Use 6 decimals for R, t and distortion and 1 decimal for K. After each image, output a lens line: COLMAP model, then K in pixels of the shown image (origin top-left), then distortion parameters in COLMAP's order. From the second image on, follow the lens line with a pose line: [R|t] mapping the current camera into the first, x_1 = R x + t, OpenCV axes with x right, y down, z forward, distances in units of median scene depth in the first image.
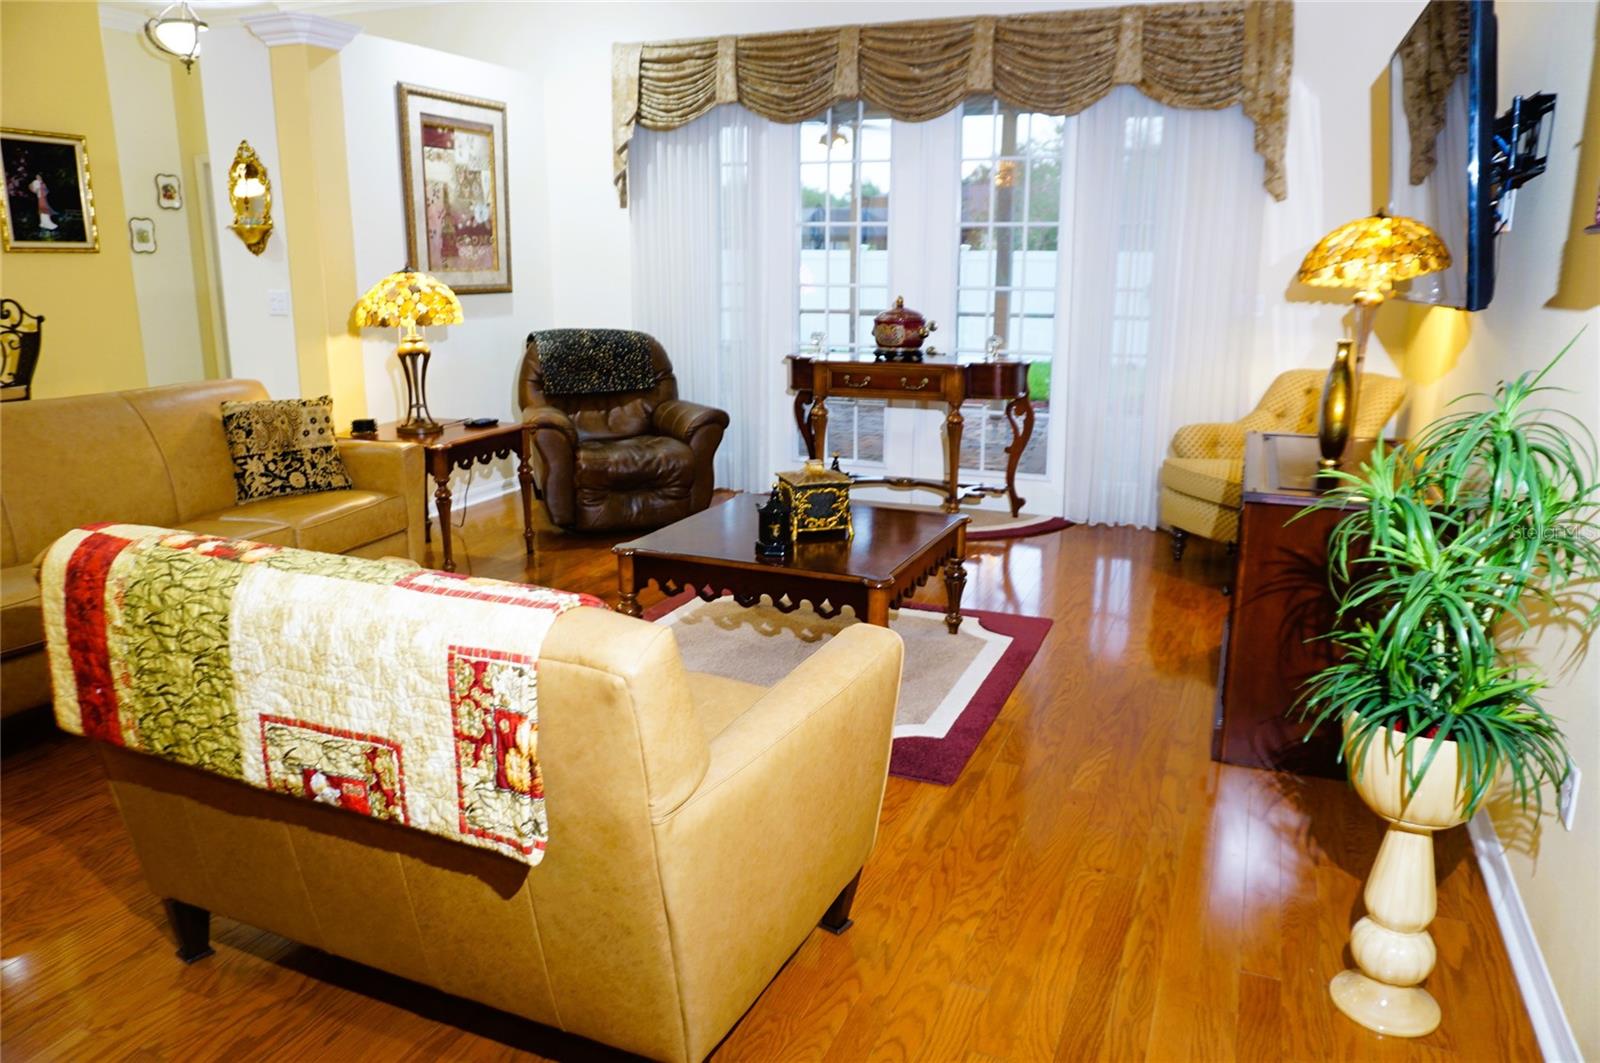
lens RADIAL K [[1094.5, 0, 796.2], [0, 1094.5, 529.7], [0, 0, 1]] dist [-0.033474, 0.006395]
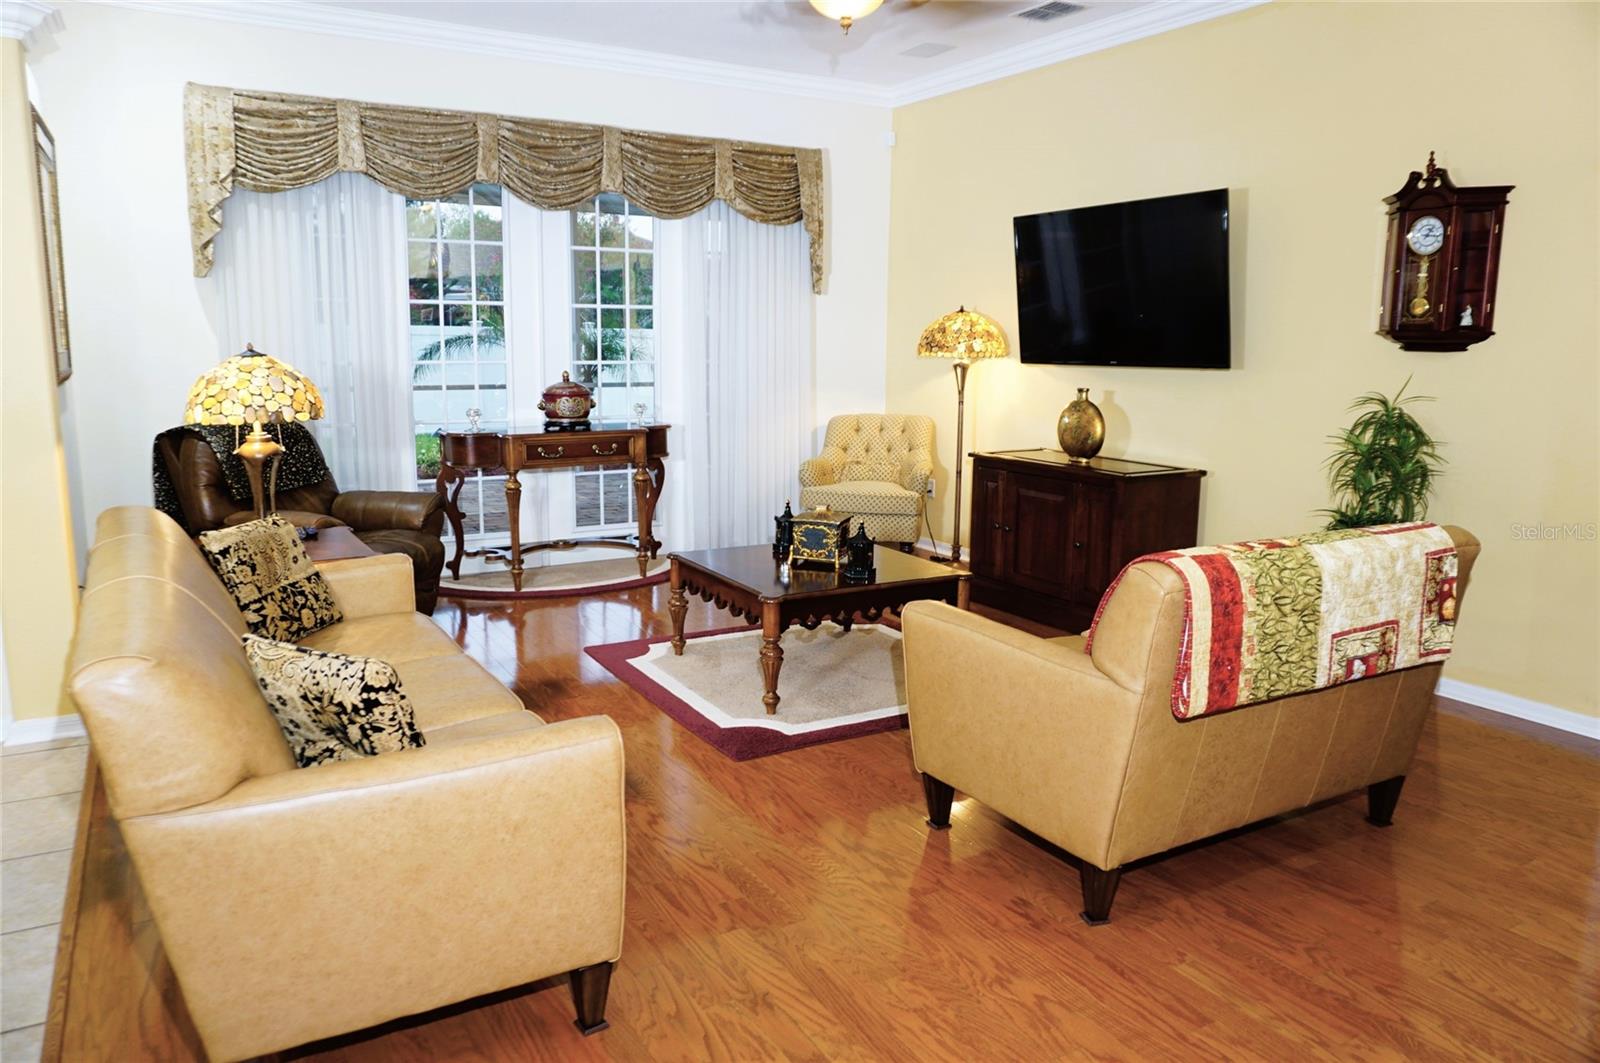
lens RADIAL K [[1094.5, 0, 796.2], [0, 1094.5, 529.7], [0, 0, 1]] dist [-0.033474, 0.006395]
pose [[0.603139, -0.137453, 0.785704, -0.731345], [0.184530, 0.982363, 0.030204, -0.057880], [-0.775998, 0.126769, 0.617865, 0.203939]]
